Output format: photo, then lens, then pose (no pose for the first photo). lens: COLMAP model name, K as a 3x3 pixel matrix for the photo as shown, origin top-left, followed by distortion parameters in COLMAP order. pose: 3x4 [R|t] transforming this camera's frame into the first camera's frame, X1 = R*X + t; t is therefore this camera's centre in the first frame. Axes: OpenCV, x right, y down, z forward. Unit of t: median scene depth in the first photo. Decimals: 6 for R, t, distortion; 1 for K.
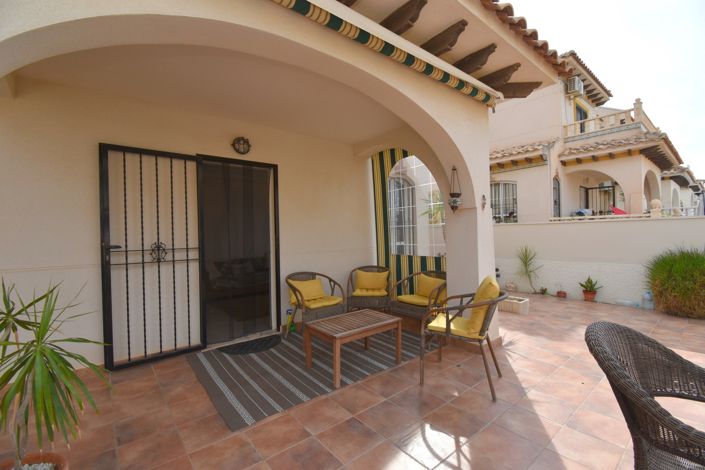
lens RADIAL K [[309.3, 0, 354.9], [0, 309.3, 234.1], [0, 0, 1]] dist [0.021666, -0.026776]
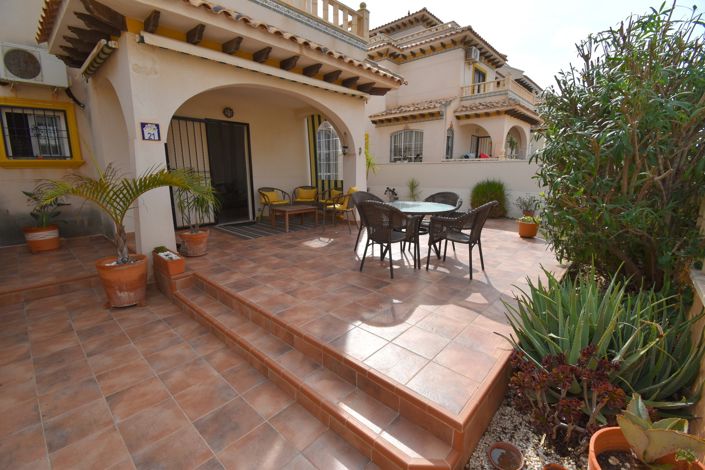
lens RADIAL K [[309.3, 0, 354.9], [0, 309.3, 234.1], [0, 0, 1]] dist [0.021666, -0.026776]
pose [[0.987737, -0.011022, 0.155735, 0.044793], [-0.020254, 0.980029, 0.197820, 0.019530], [-0.154805, -0.198548, 0.967788, -0.742297]]
